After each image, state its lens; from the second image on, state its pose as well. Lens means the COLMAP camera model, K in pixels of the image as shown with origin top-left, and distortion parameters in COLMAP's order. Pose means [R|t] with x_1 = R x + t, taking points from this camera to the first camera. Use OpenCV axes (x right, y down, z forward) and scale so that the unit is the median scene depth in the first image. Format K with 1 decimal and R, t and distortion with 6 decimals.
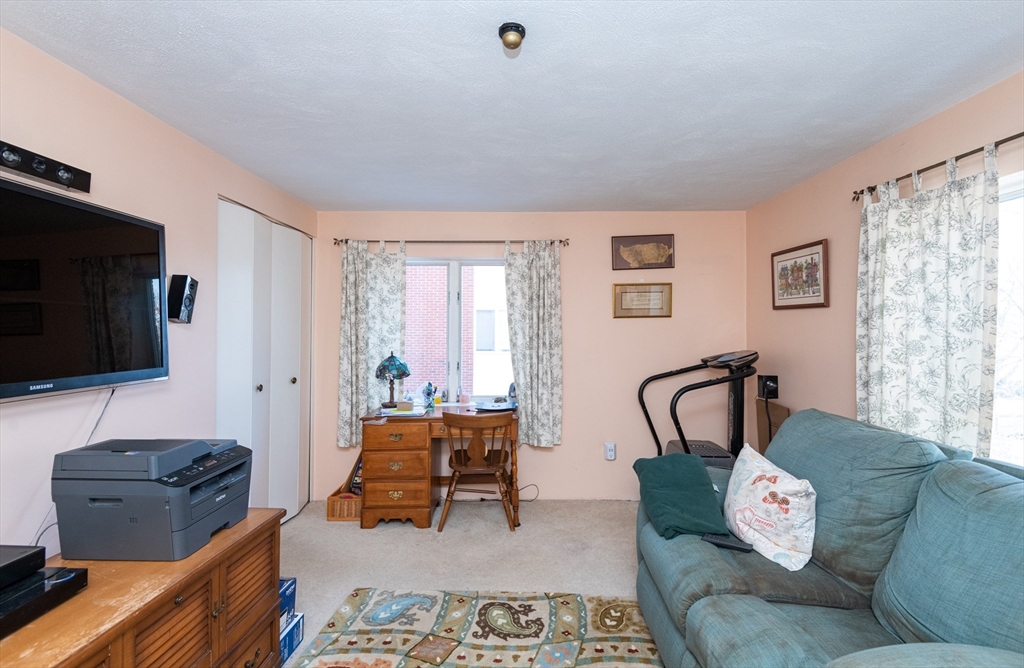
lens RADIAL K [[471.6, 0, 512.7], [0, 471.6, 322.0], [0, 0, 1]] dist [0.022798, -0.012865]
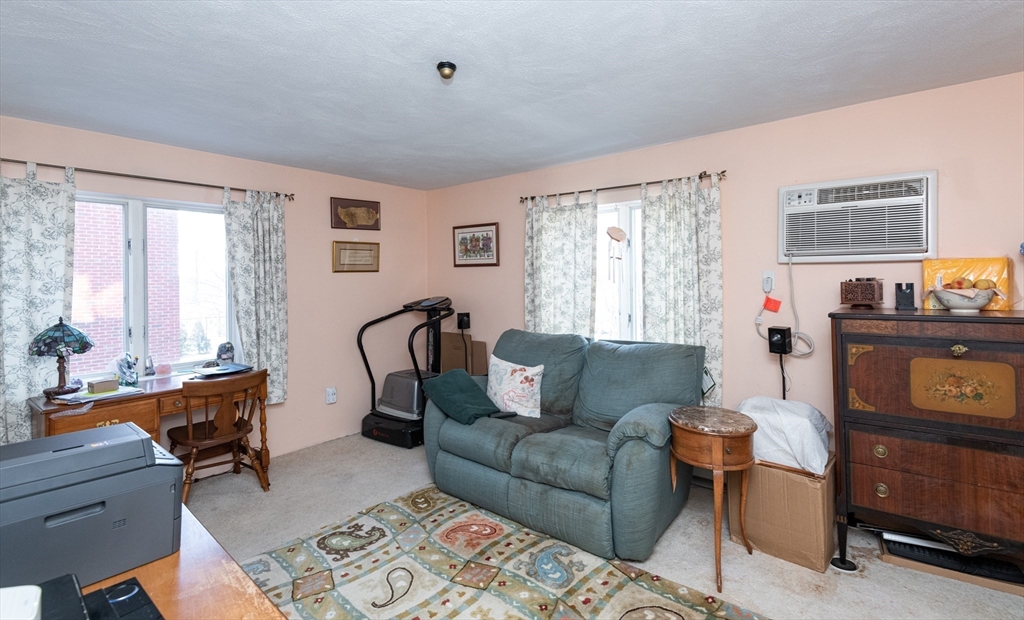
lens RADIAL K [[471.6, 0, 516.3], [0, 471.6, 276.2], [0, 0, 1]] dist [0.021871, -0.011555]
pose [[0.625396, -0.003156, 0.780301, -0.399485], [0.003318, 0.999994, 0.001385, 0.000174], [-0.780300, 0.001723, 0.625402, -0.010029]]
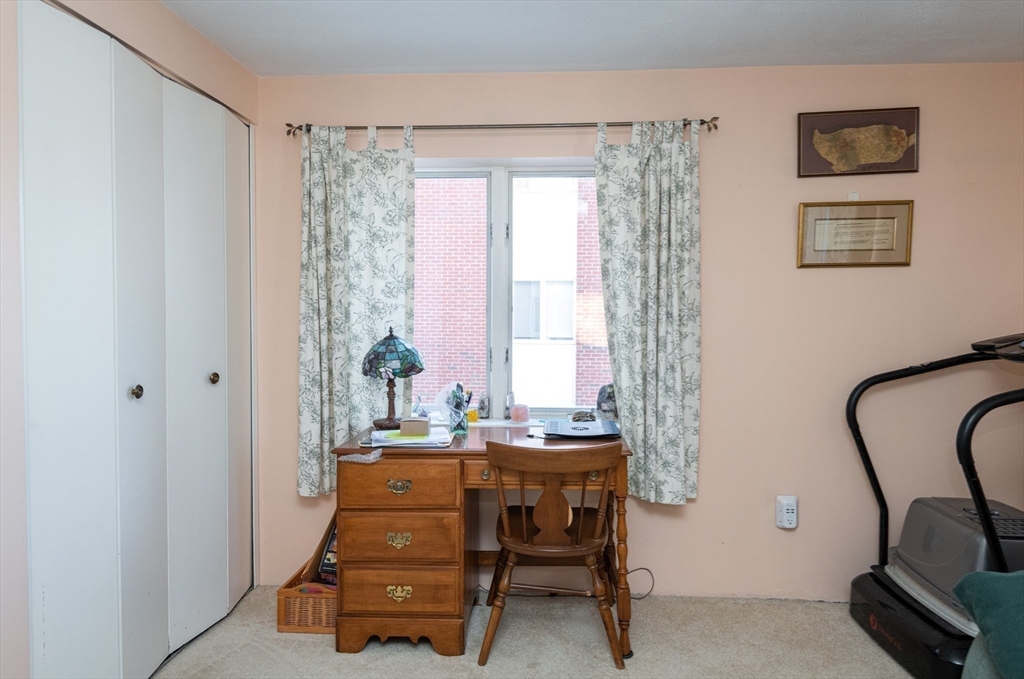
lens RADIAL K [[619.8, 0, 520.5], [0, 619.8, 334.9], [0, 0, 1]] dist [0.014503, -0.007697]
pose [[0.998529, 0.004437, -0.054045, -0.067494], [-0.001804, 0.998813, 0.048679, 0.036640], [0.054197, -0.048510, 0.997351, 0.294425]]
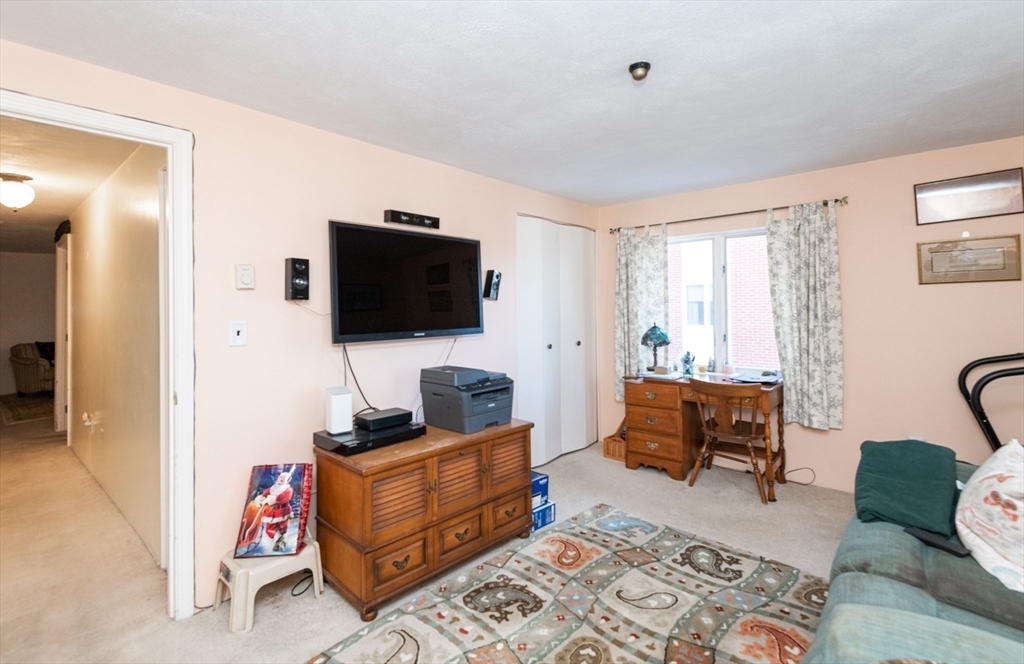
lens RADIAL K [[471.6, 0, 512.9], [0, 471.6, 299.7], [0, 0, 1]] dist [0.022798, -0.012865]
pose [[0.755447, -0.019905, -0.654907, 0.237491], [0.023183, 0.999725, -0.003643, 0.005018], [0.654799, -0.012431, 0.755700, -0.083805]]
